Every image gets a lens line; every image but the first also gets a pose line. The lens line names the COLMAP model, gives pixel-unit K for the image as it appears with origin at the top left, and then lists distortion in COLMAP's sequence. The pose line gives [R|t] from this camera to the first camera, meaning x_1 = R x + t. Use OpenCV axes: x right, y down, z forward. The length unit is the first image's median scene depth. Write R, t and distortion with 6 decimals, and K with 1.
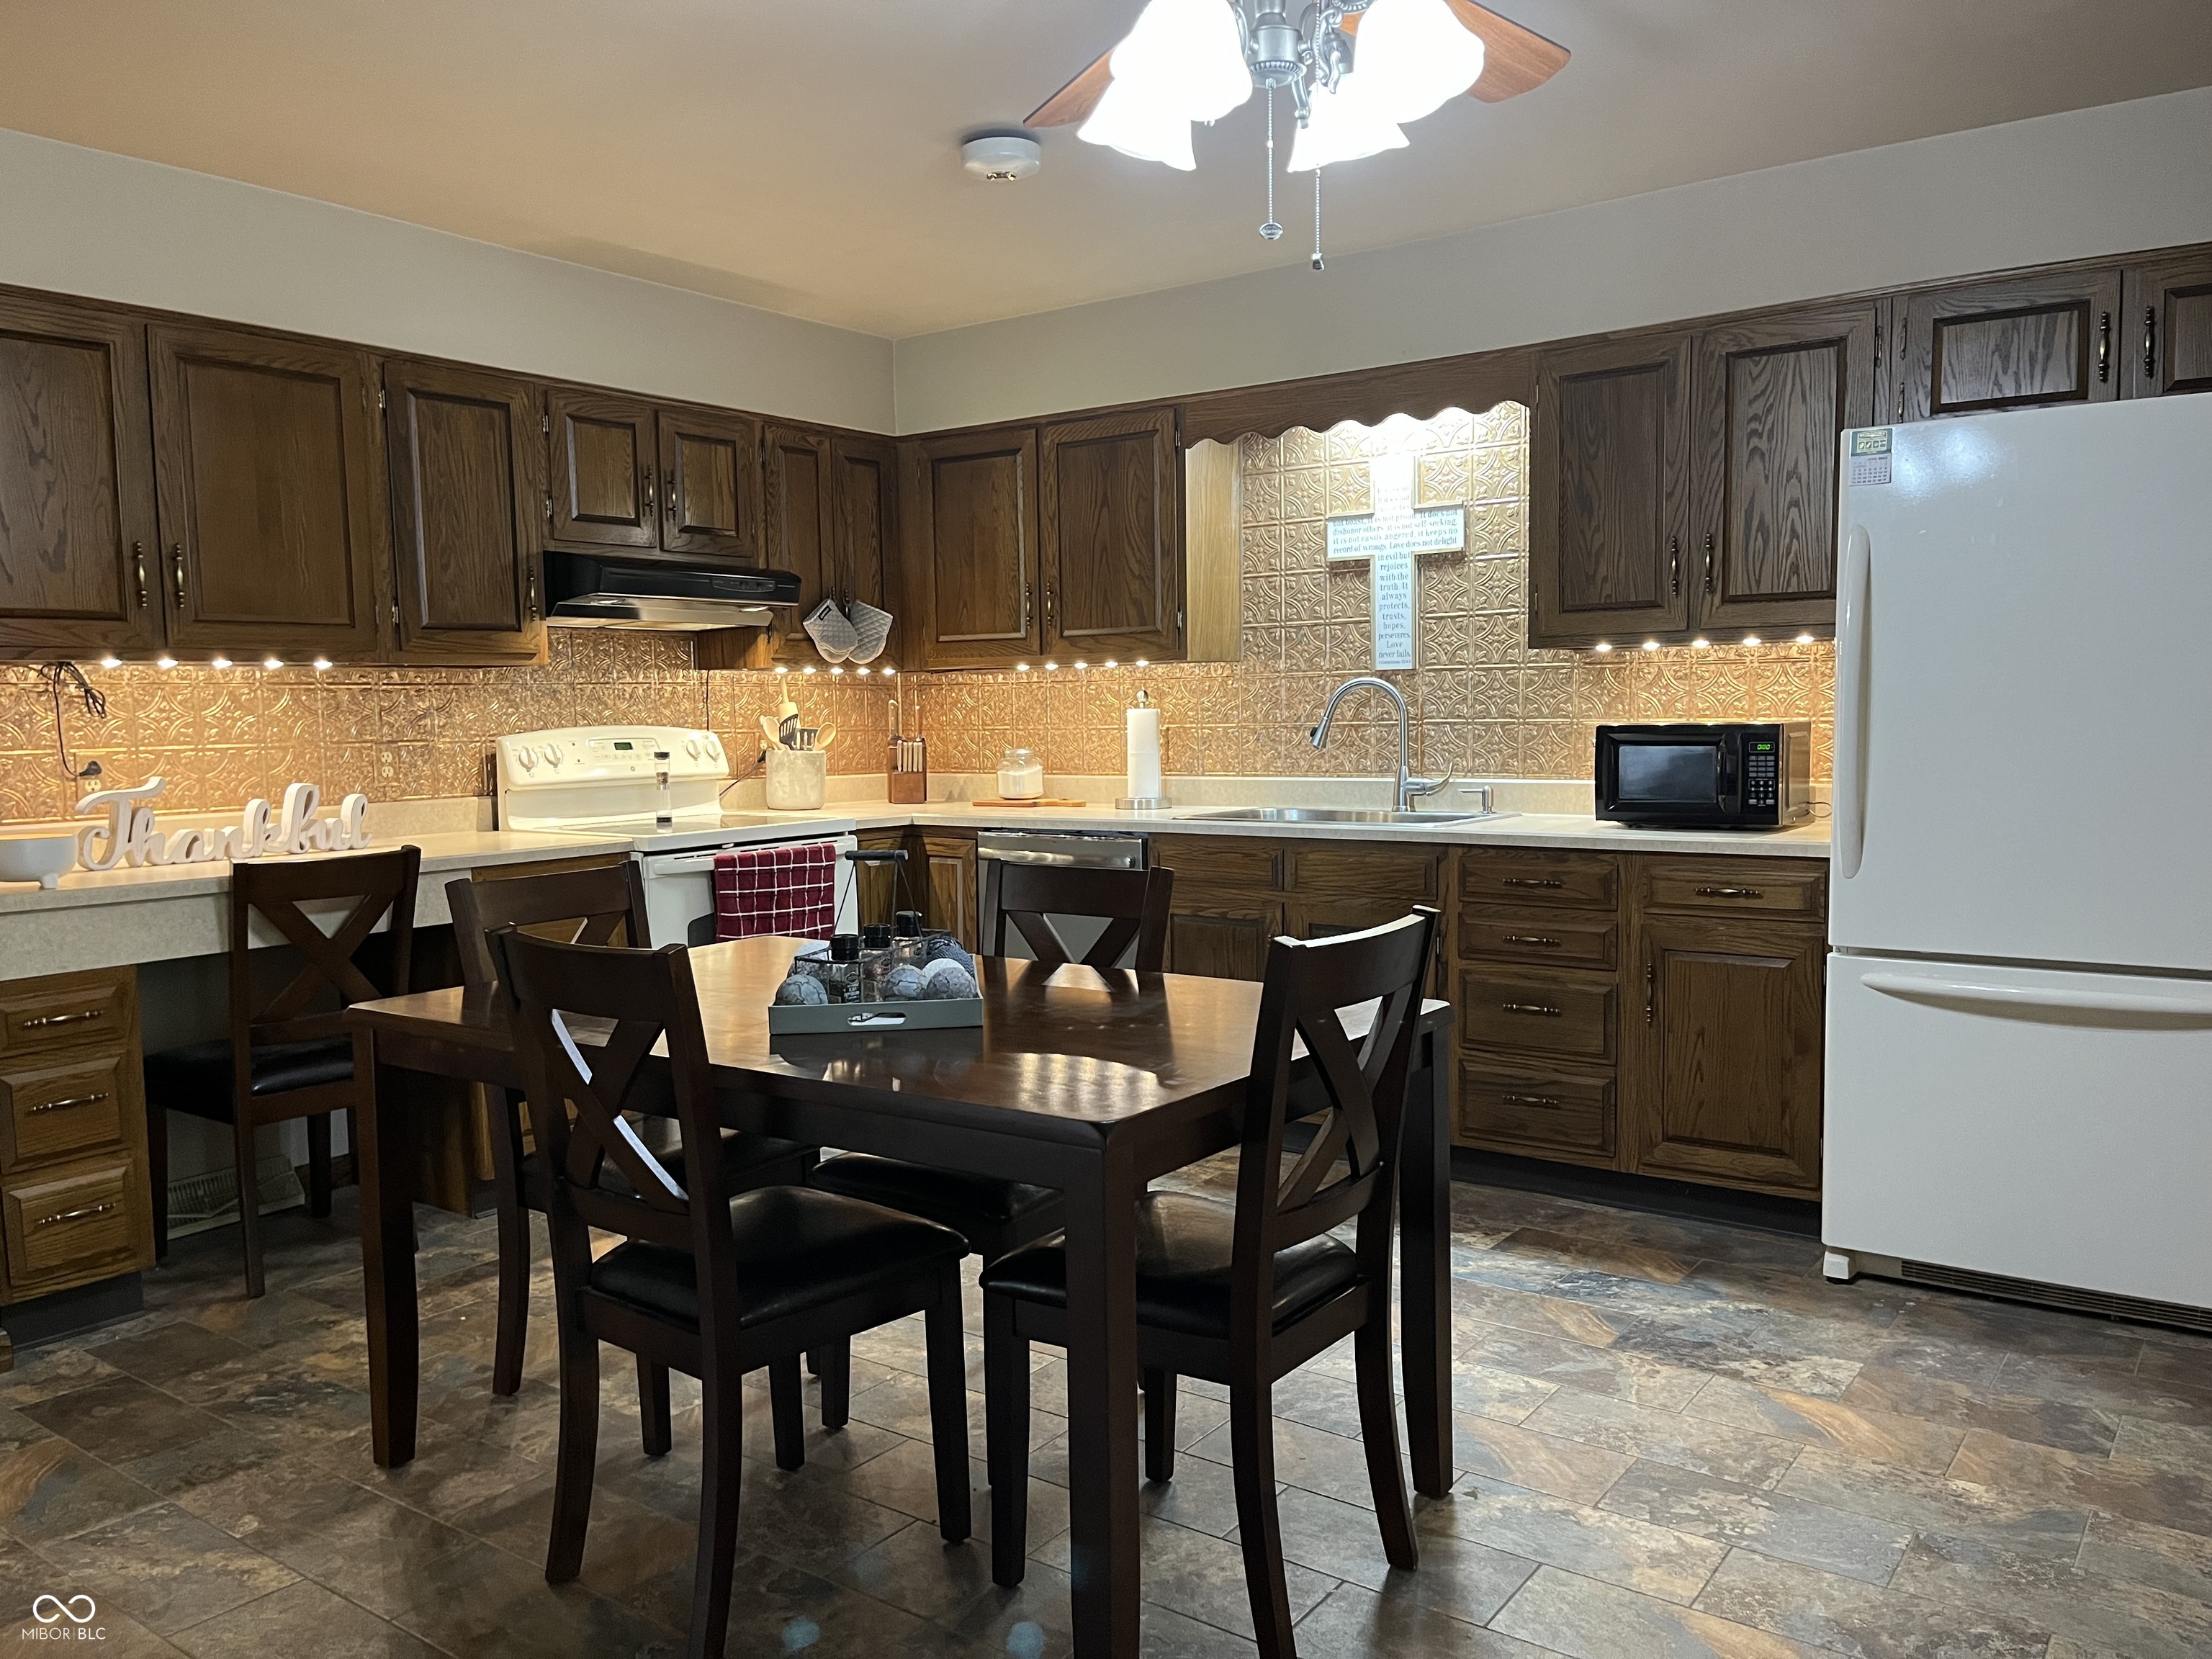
lens RADIAL K [[1668.5, 0, 1121.3], [0, 1668.5, 837.4], [0, 0, 1]] dist [0.093148, -0.135814]
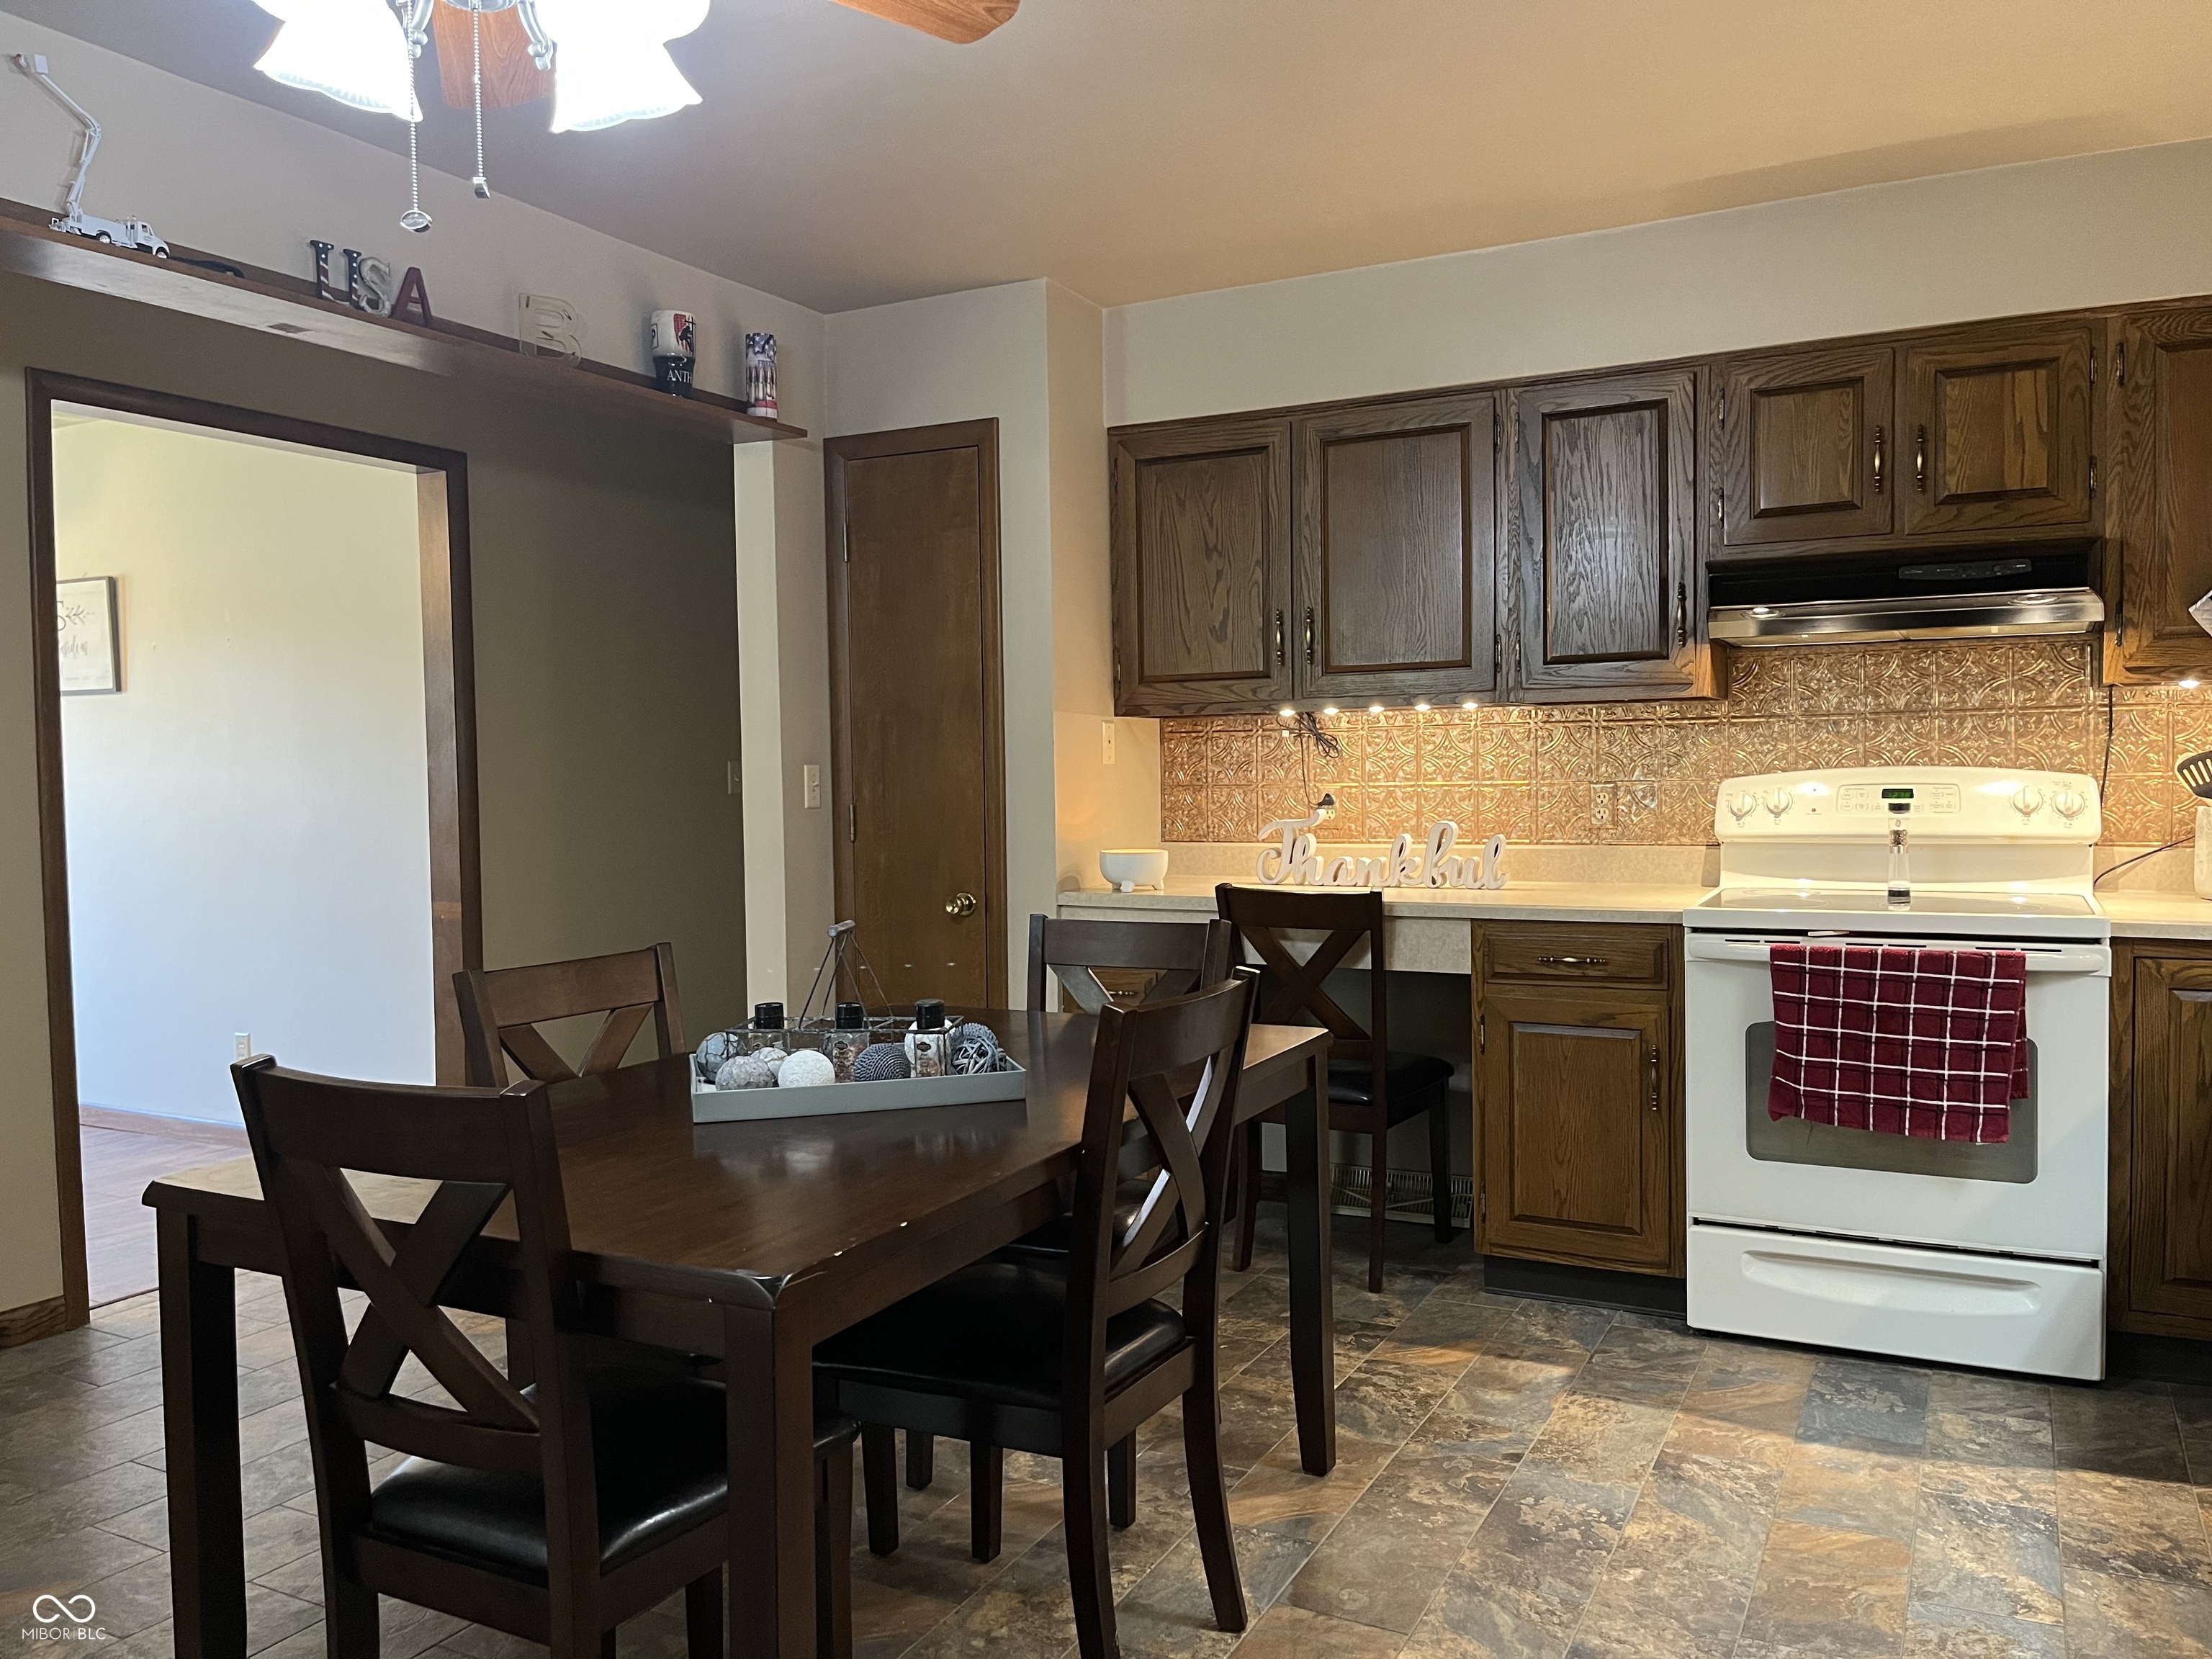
lens RADIAL K [[1668.5, 0, 1121.3], [0, 1668.5, 837.4], [0, 0, 1]] dist [0.093148, -0.135814]
pose [[0.149040, 0.058956, -0.987072, 0.424469], [-0.065637, 0.996609, 0.049615, -0.050748], [0.986650, 0.057394, 0.152404, 0.546754]]
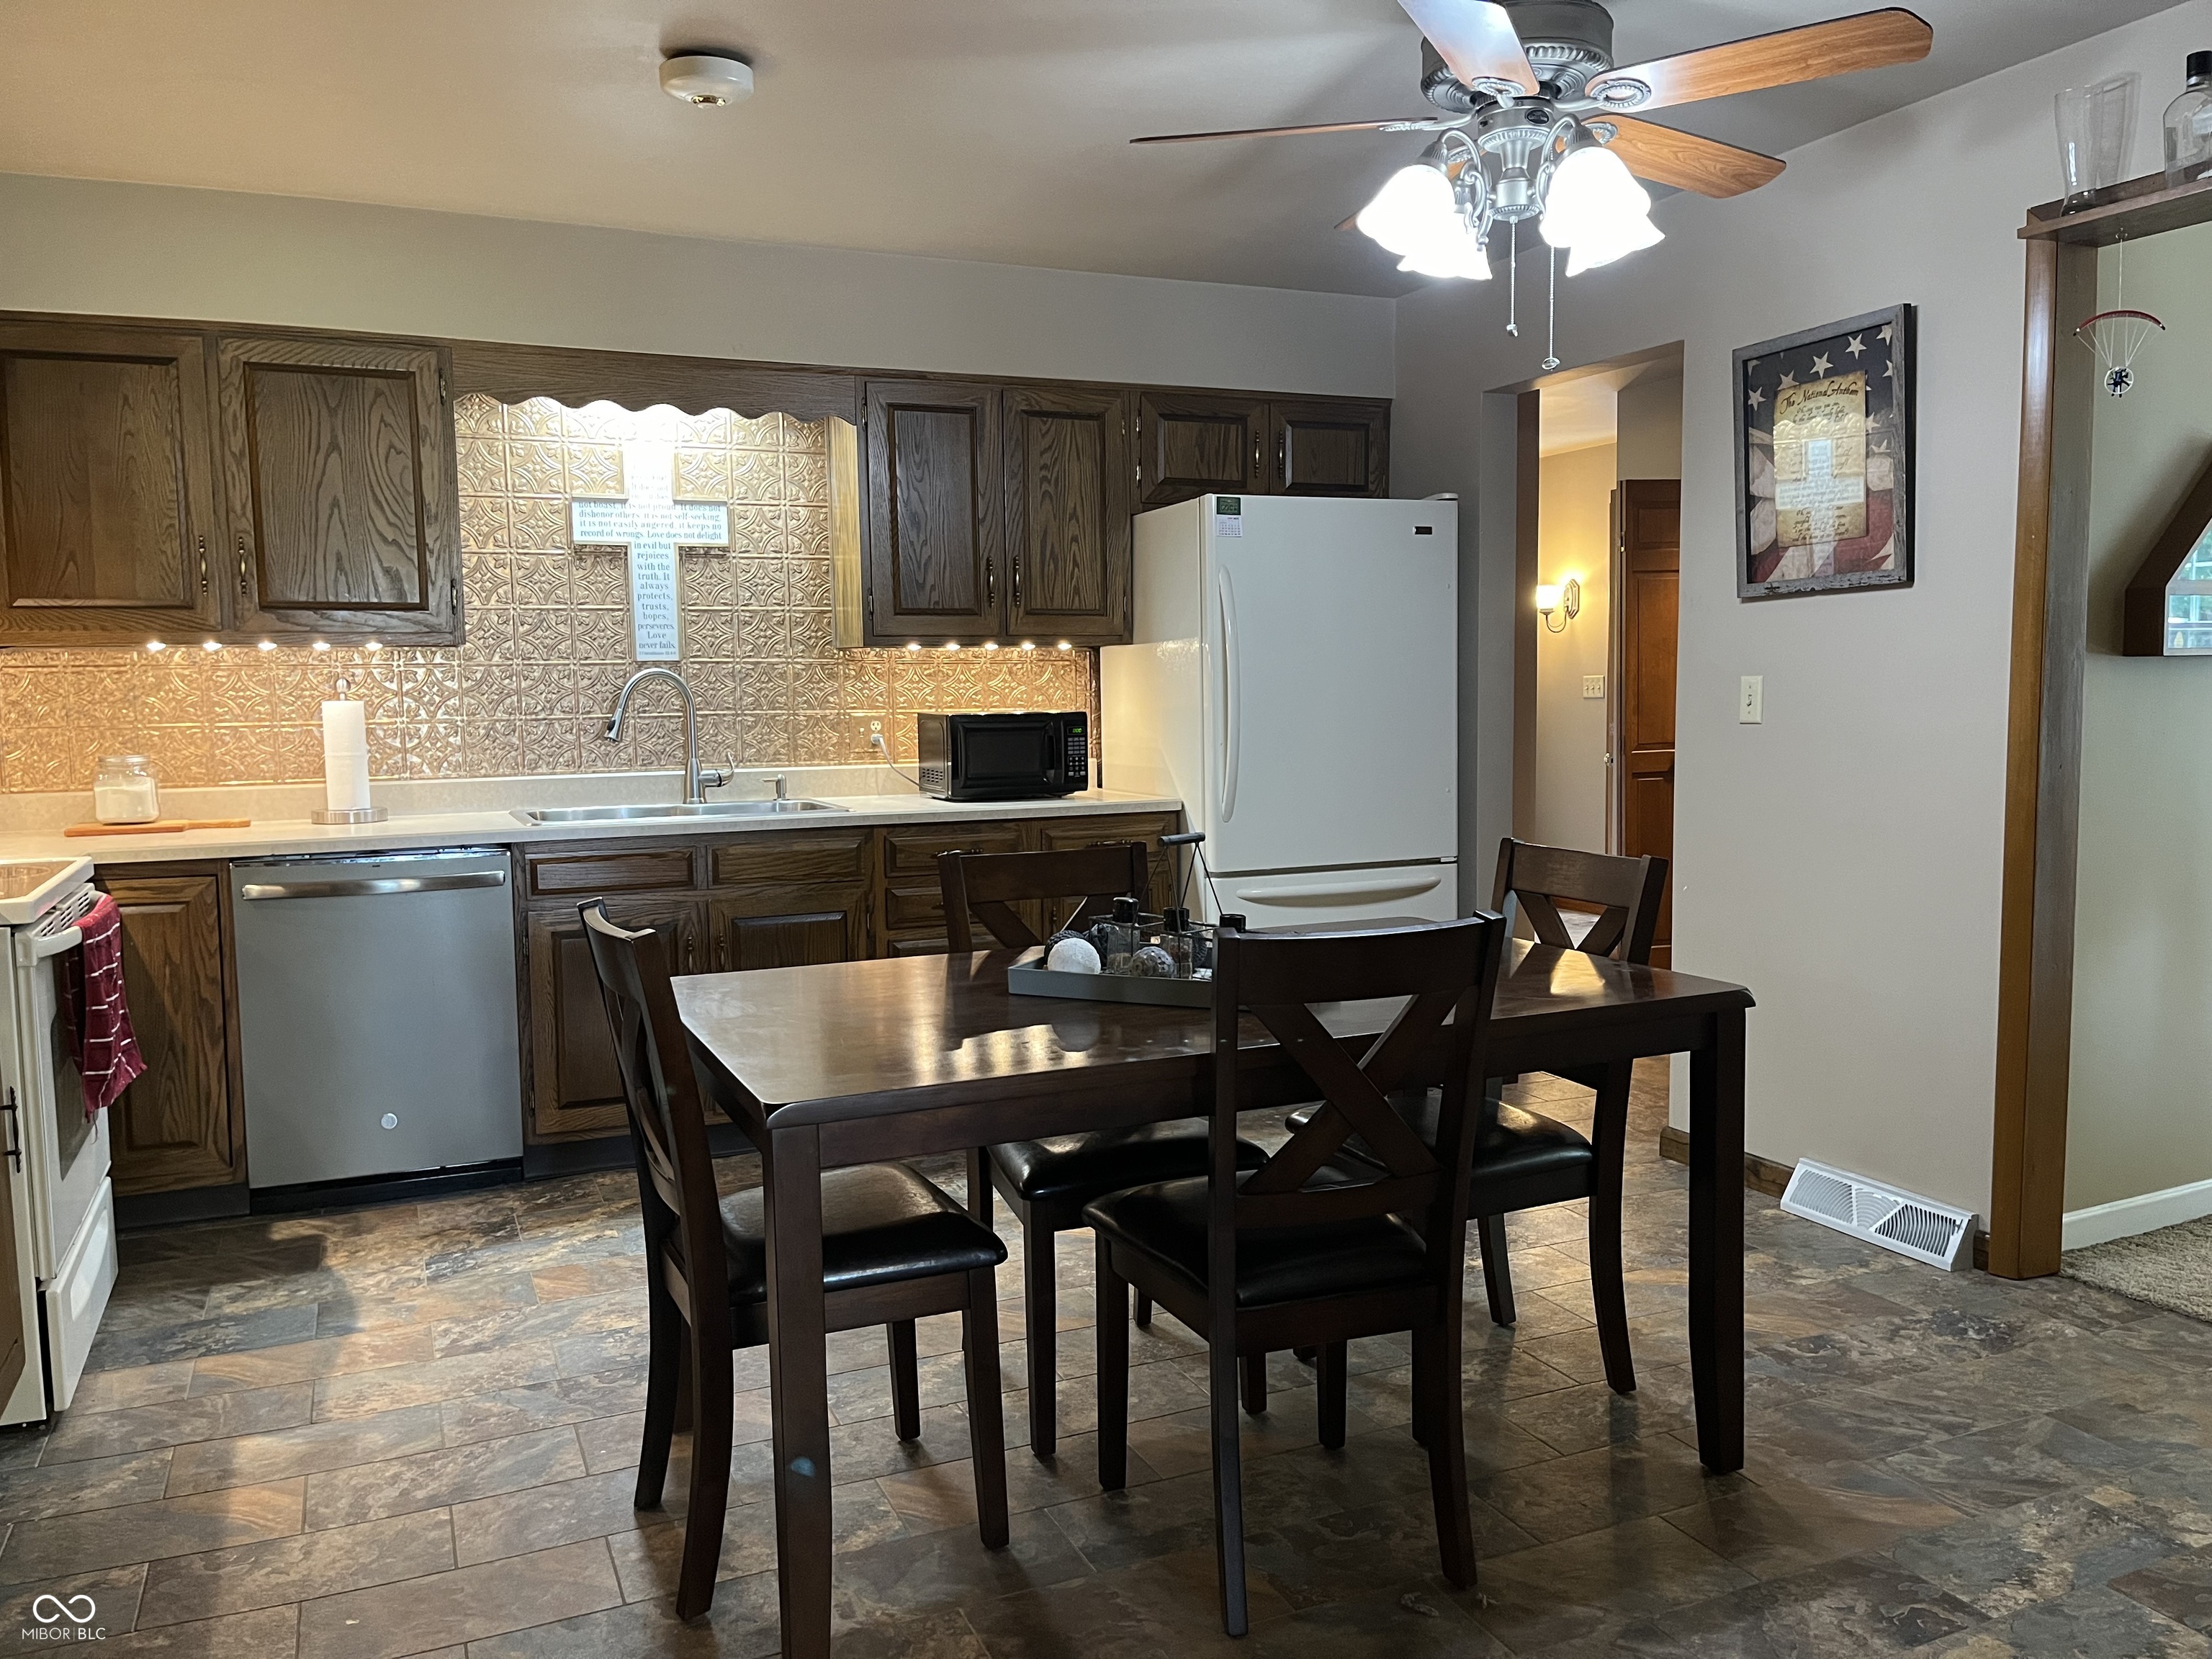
lens RADIAL K [[1609.3, 0, 1097.3], [0, 1609.3, 827.5], [0, 0, 1]] dist [0.090710, -0.090328]
pose [[0.524455, -0.071875, 0.848399, -0.530510], [0.070952, 0.996654, 0.040575, -0.023444], [-0.848477, 0.038916, 0.527800, 0.288484]]
